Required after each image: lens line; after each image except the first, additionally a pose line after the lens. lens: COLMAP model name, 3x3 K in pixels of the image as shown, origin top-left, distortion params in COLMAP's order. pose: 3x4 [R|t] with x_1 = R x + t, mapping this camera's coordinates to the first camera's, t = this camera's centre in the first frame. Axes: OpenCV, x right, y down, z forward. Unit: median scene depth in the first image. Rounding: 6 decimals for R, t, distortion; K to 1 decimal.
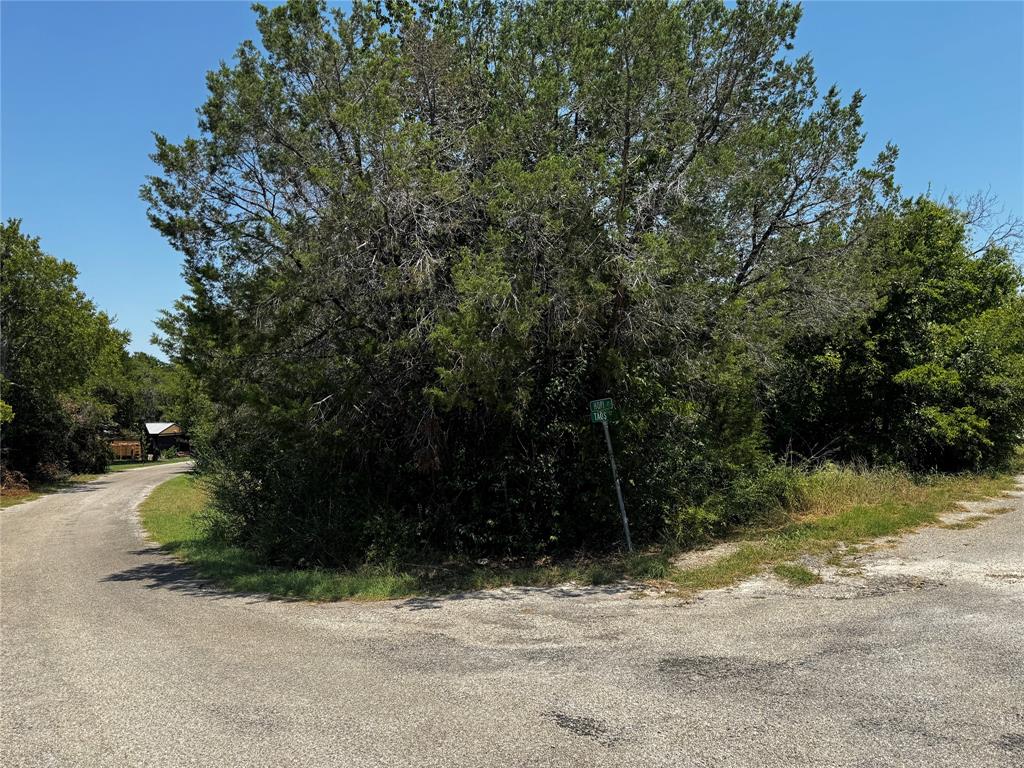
lens RADIAL K [[721.5, 0, 502.3], [0, 721.5, 392.4], [0, 0, 1]] dist [0.078725, -0.097926]
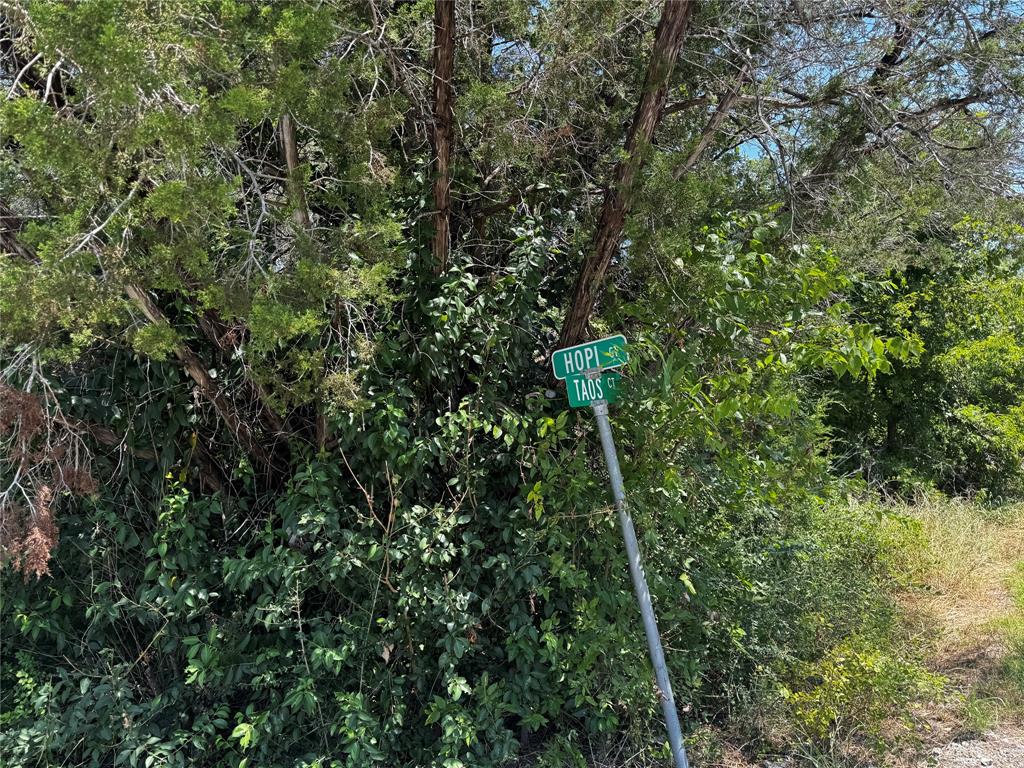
lens RADIAL K [[721.5, 0, 502.3], [0, 721.5, 392.4], [0, 0, 1]] dist [0.078725, -0.097926]
pose [[0.970271, 0.006767, 0.241925, 0.012319], [0.002996, 0.999197, -0.039962, 0.047888], [-0.242001, 0.039498, 0.969472, 0.670404]]
